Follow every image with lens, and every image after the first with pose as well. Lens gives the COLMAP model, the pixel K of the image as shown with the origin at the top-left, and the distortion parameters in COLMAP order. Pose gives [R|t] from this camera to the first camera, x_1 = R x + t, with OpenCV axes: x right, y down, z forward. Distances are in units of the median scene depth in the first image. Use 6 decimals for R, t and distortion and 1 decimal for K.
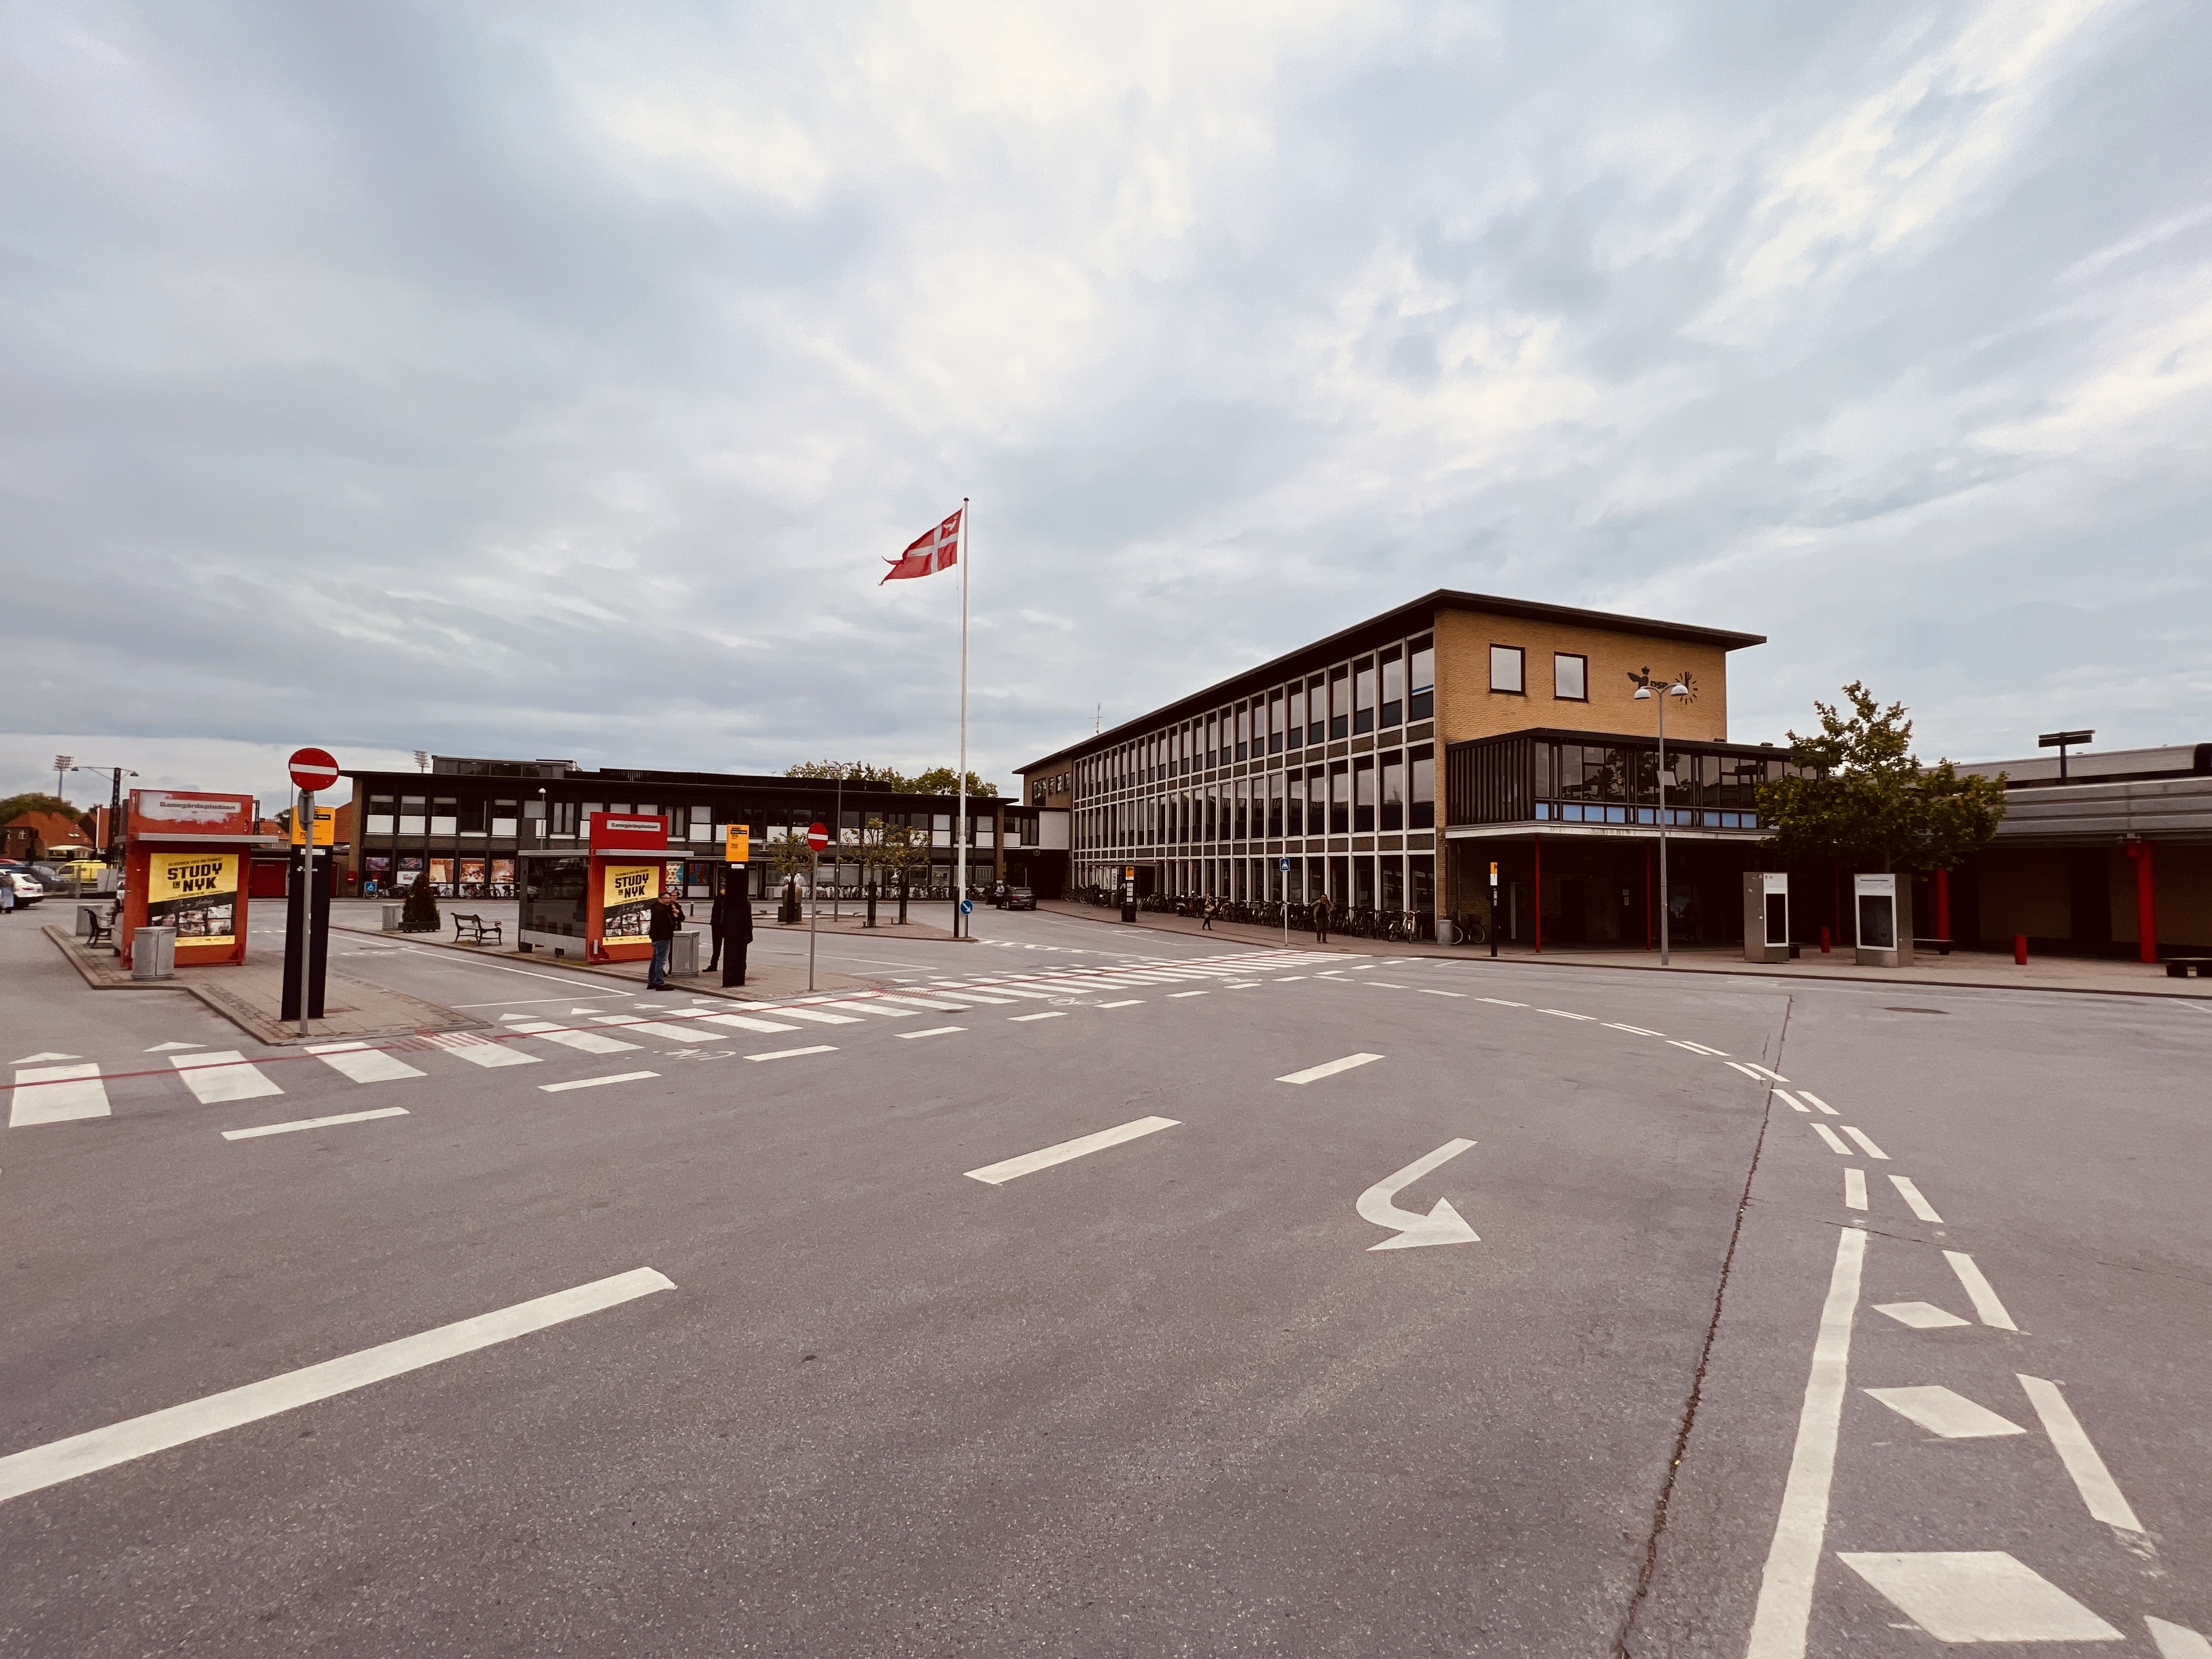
lens RADIAL K [[901.8, 0, 1104.5], [0, 901.8, 834.8], [0, 0, 1]] dist [-0.002558, 0.001976]
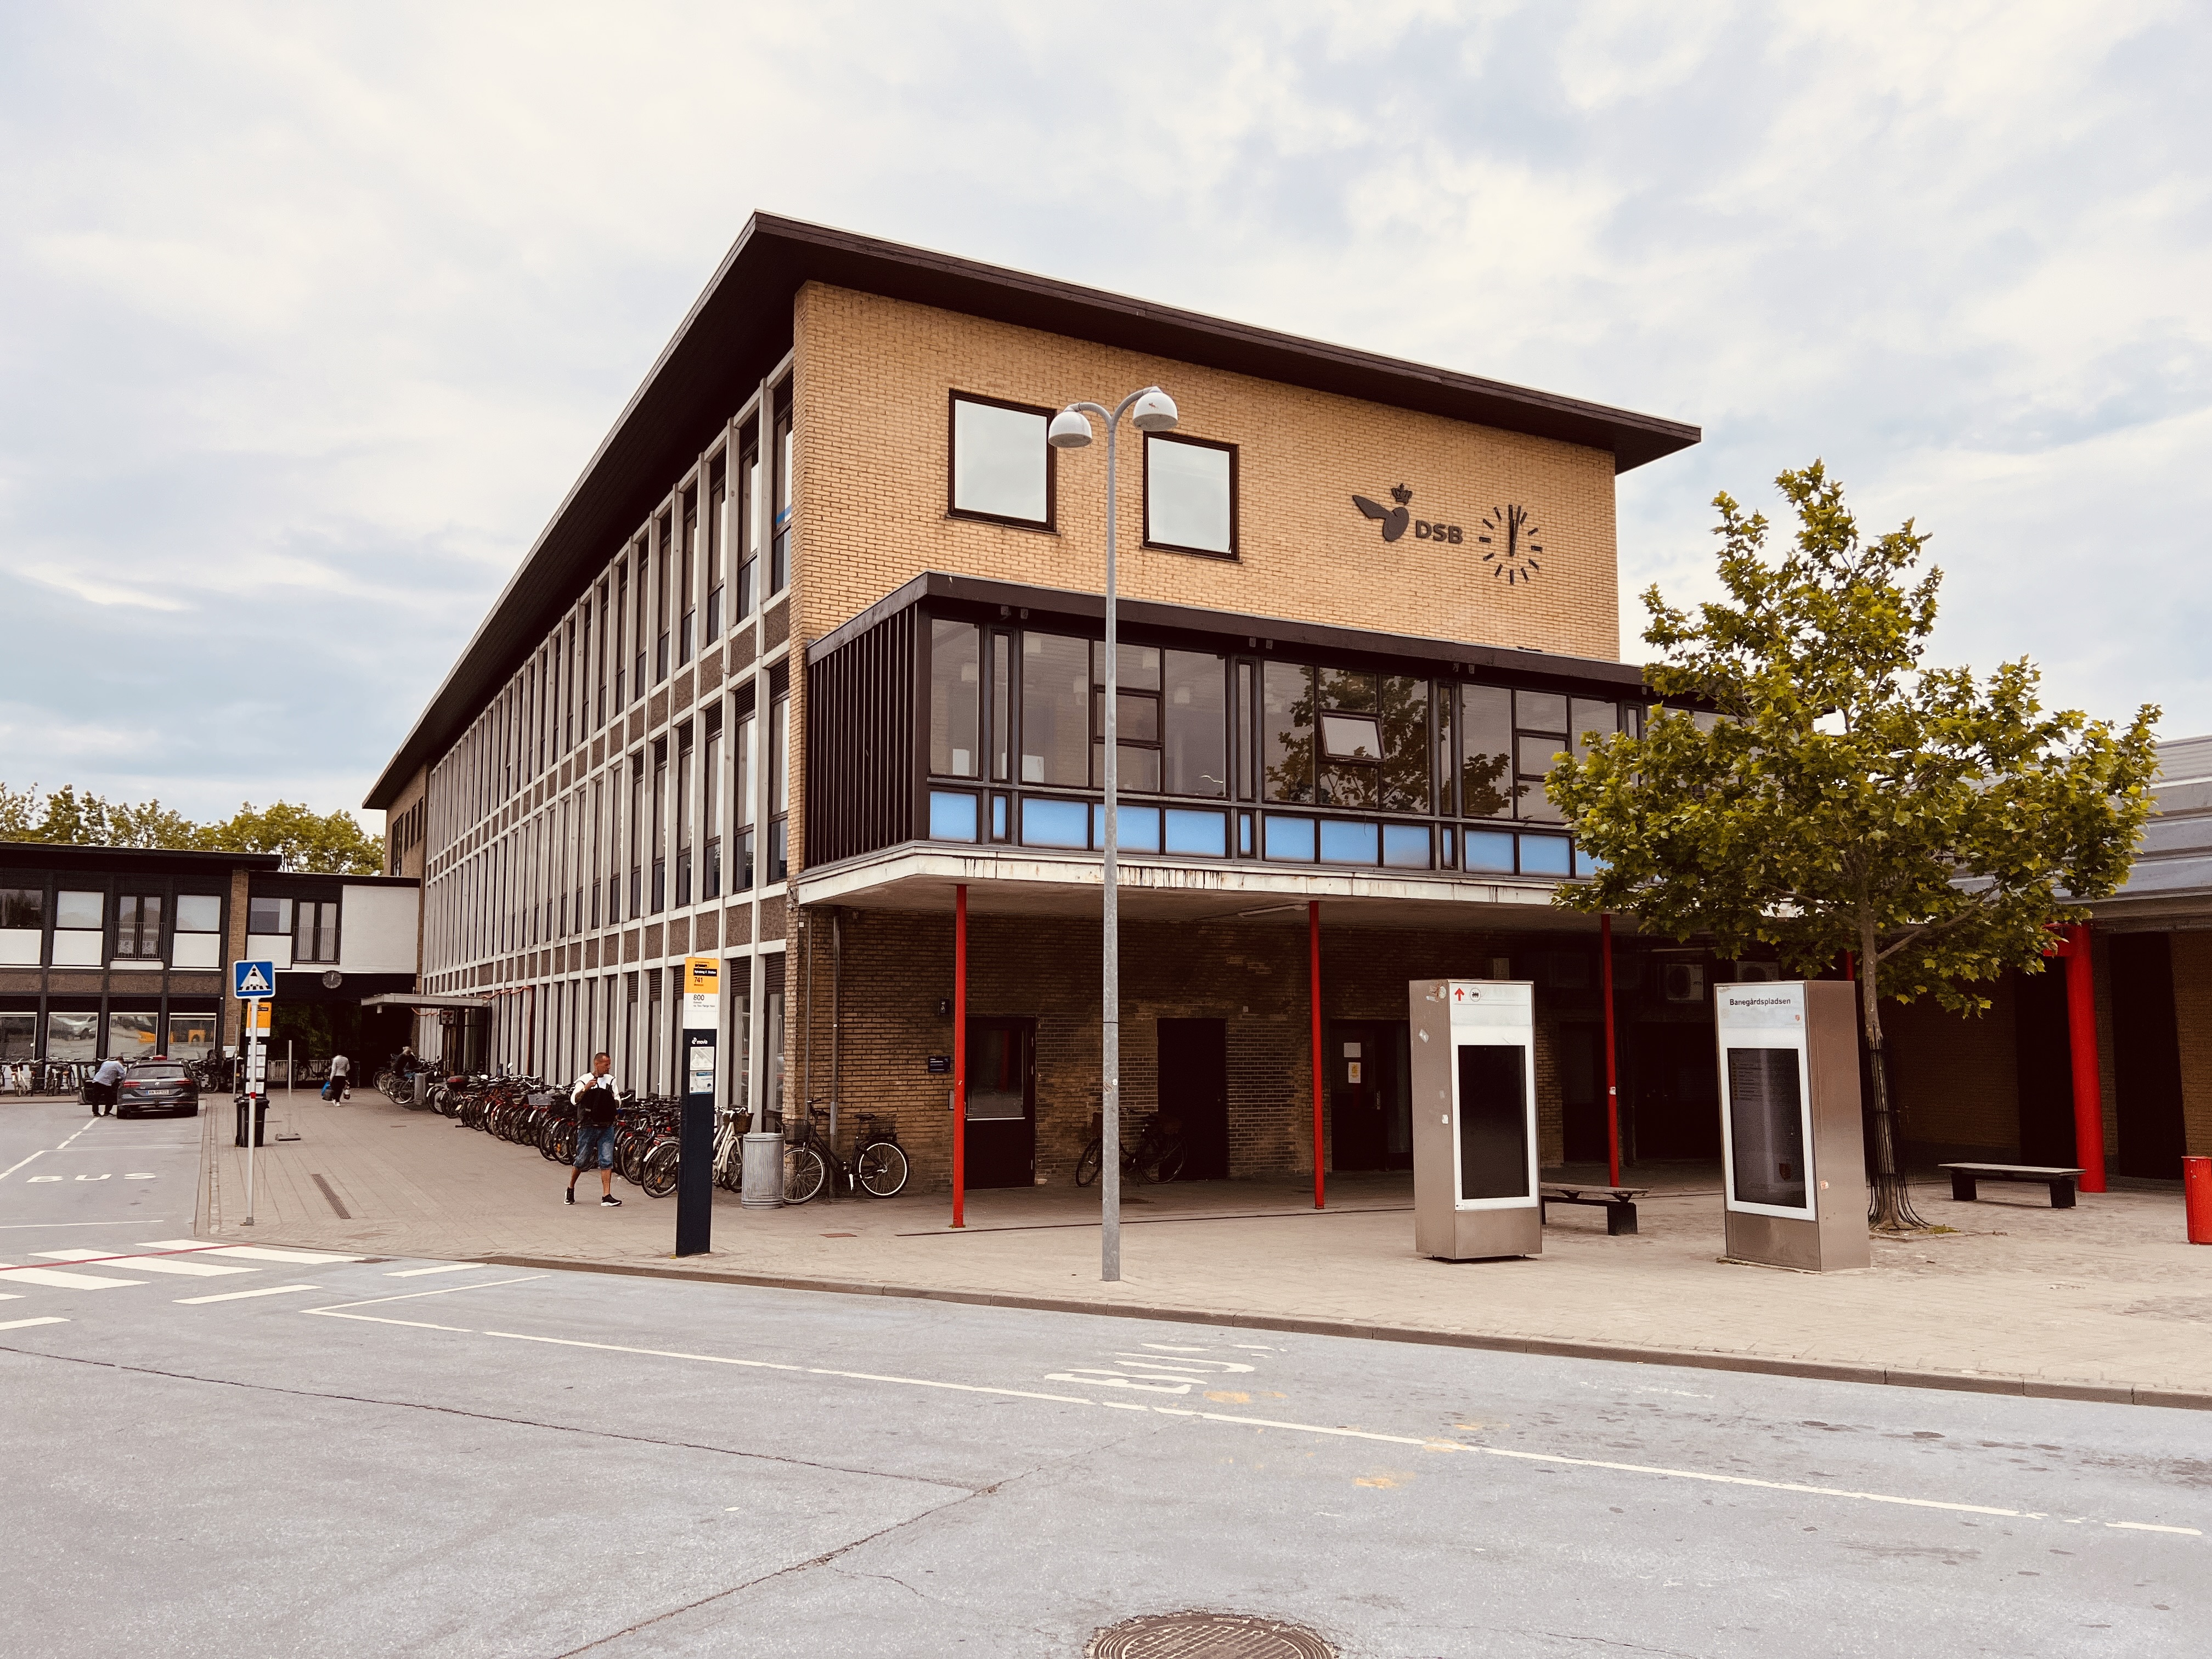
lens RADIAL K [[1693.8, 0, 1085.1], [0, 1693.8, 834.0], [0, 0, 1]] dist [0.056151, -0.056400]
pose [[0.992051, 0.004182, 0.125770, 0.383265], [0.005022, 0.997336, -0.072778, 0.024340], [-0.125739, 0.072831, 0.989386, 0.292851]]
